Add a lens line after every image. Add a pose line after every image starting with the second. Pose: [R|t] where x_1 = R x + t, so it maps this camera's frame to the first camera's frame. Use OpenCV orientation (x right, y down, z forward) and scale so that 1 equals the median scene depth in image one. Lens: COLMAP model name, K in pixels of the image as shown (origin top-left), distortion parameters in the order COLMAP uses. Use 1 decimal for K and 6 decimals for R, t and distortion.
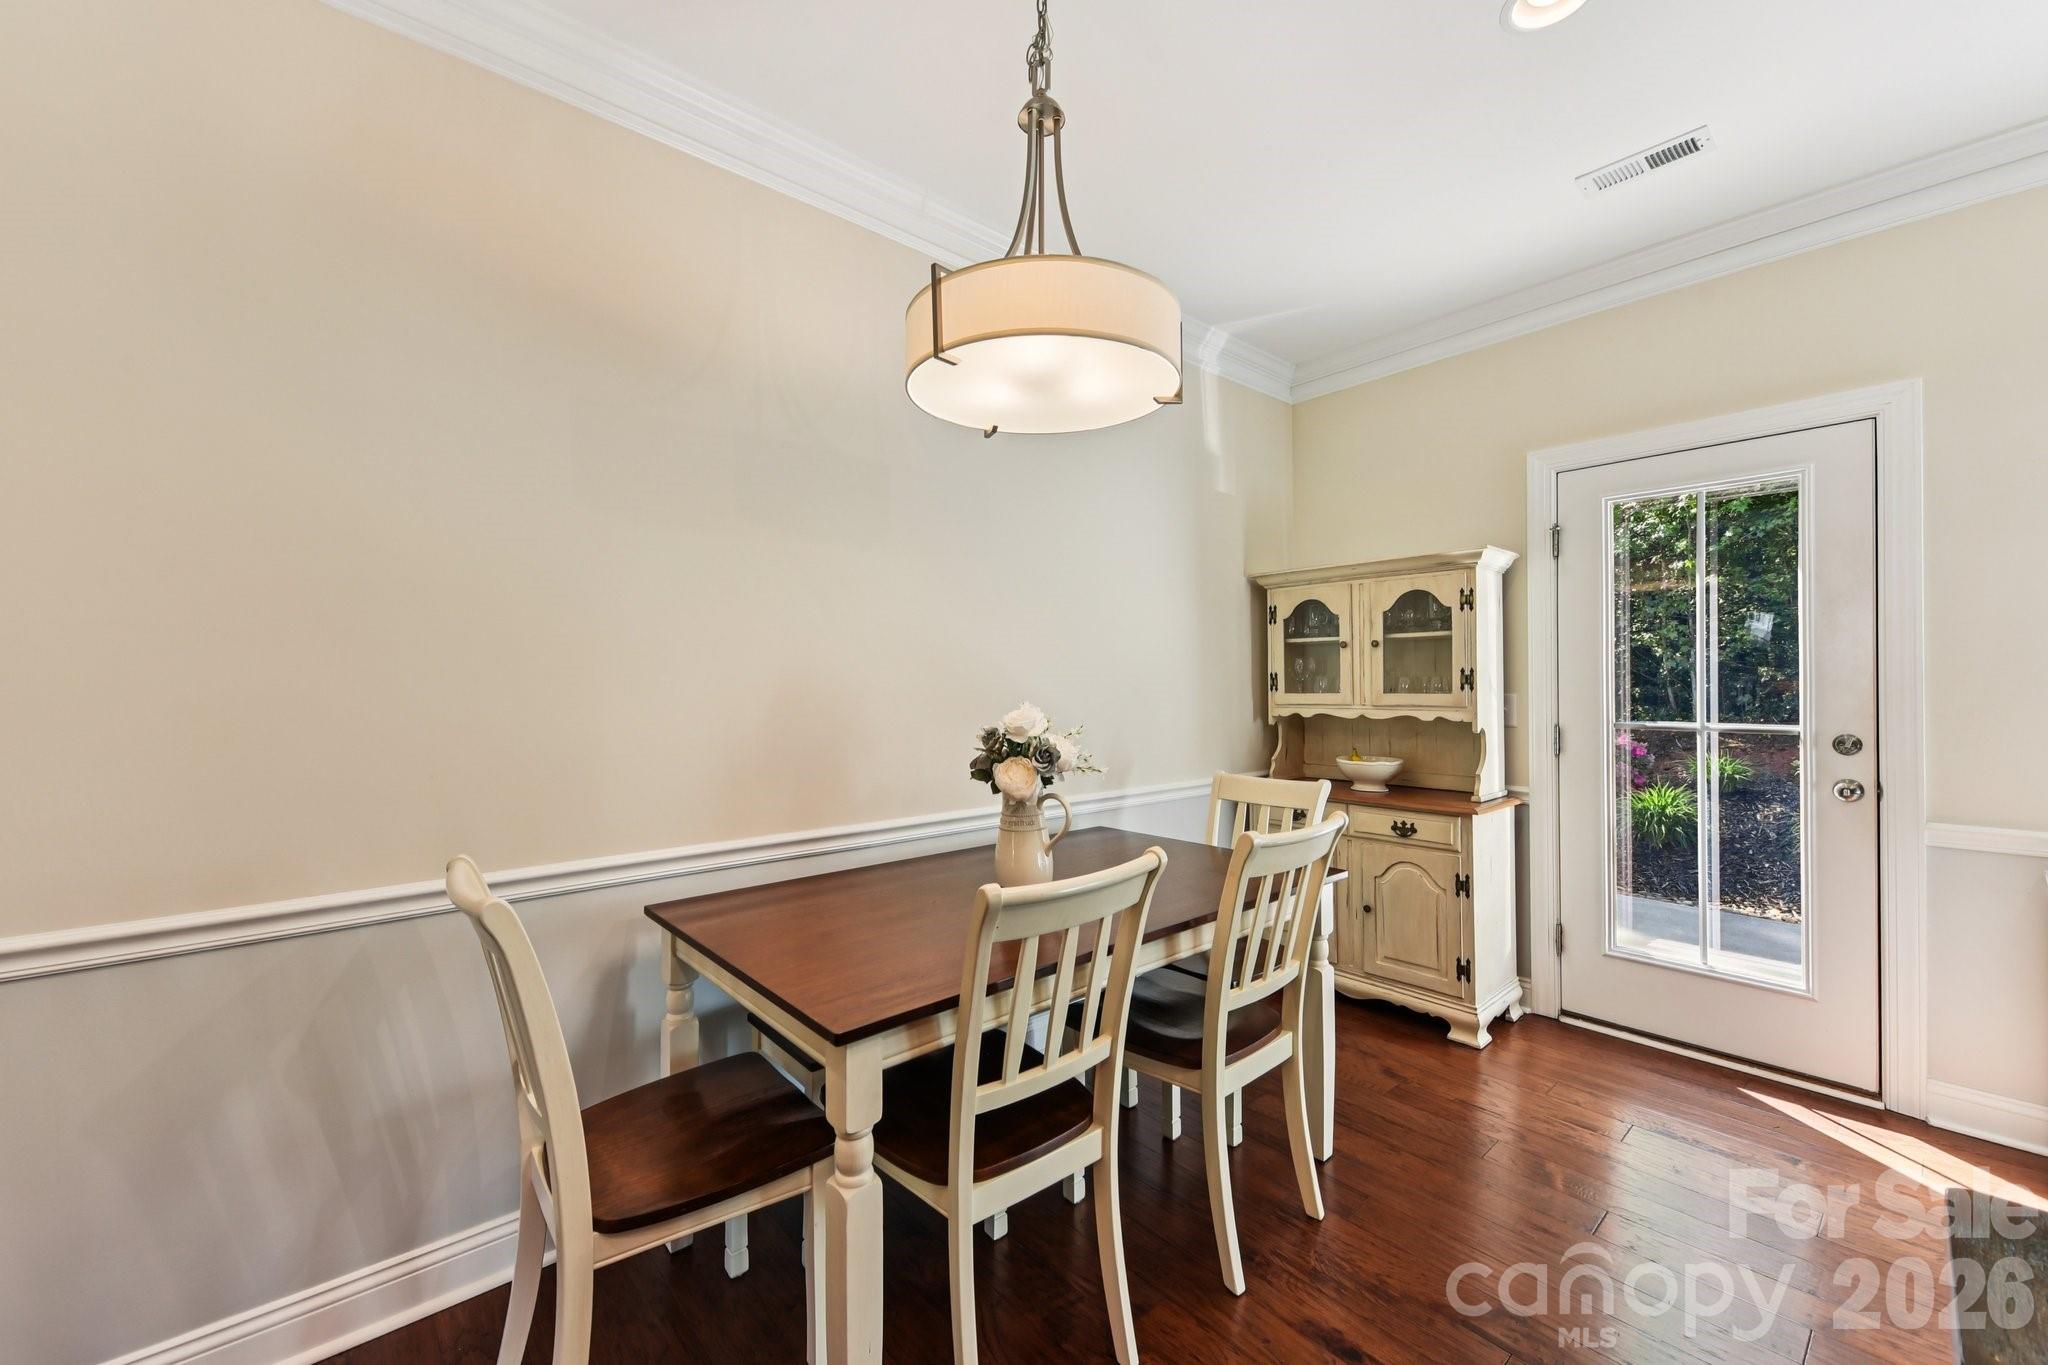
lens RADIAL K [[790.0, 0, 1002.4], [0, 790.0, 683.0], [0, 0, 1]] dist [-0.000485, -0.005211]
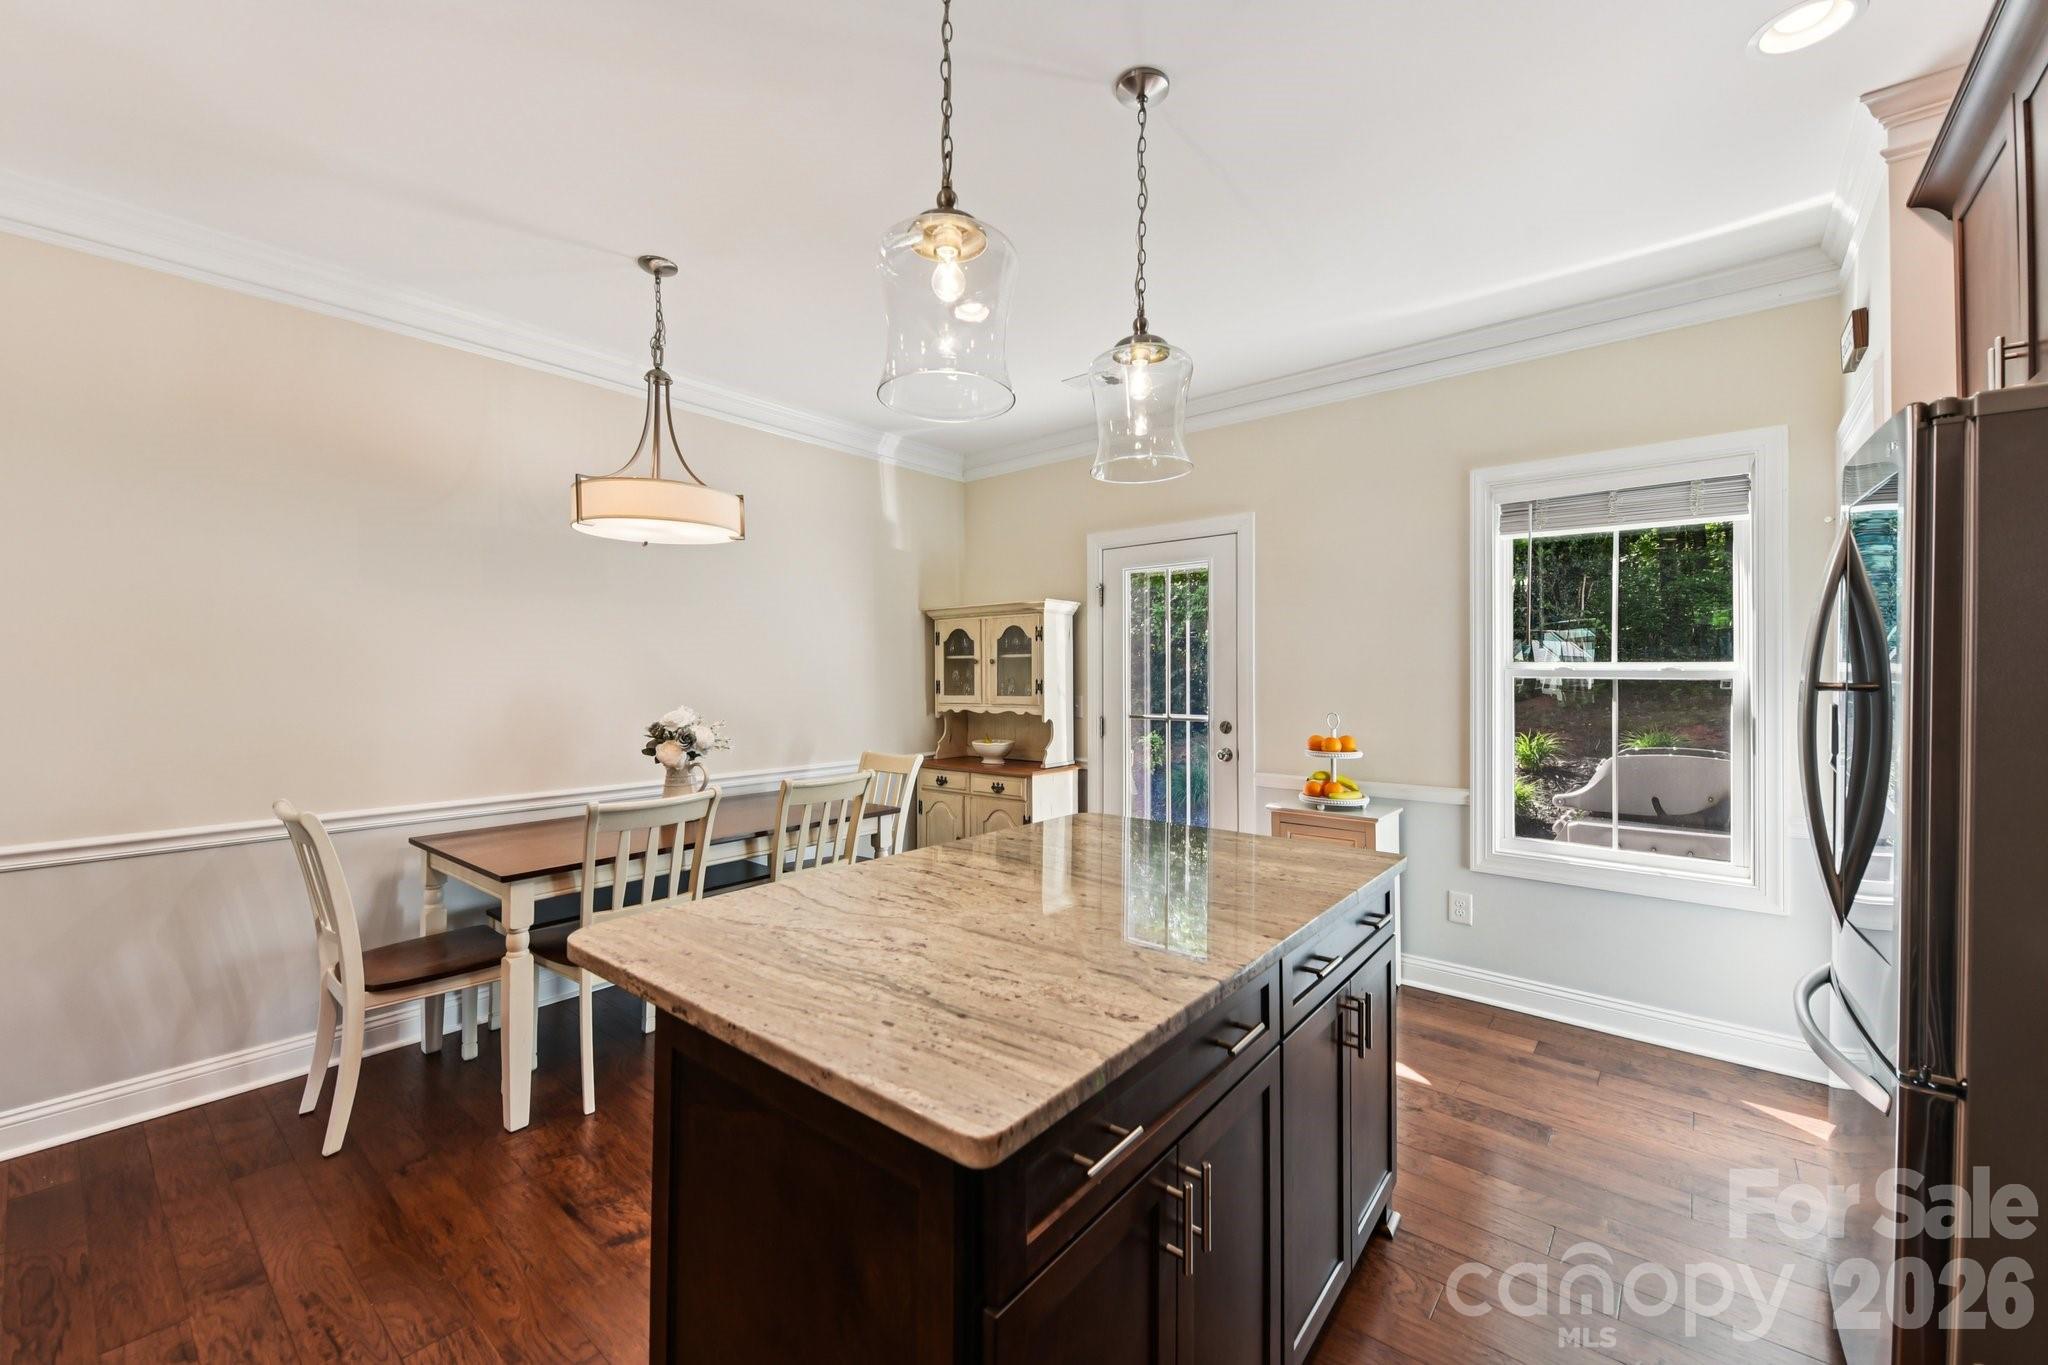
lens RADIAL K [[794.8, 0, 1021.2], [0, 794.8, 669.2], [0, 0, 1]] dist [-0.000434, -0.005480]
pose [[0.982595, 0.002664, 0.185741, 0.275235], [-0.000950, 0.999956, -0.009314, -0.023655], [-0.185758, 0.008976, 0.982555, -0.476445]]
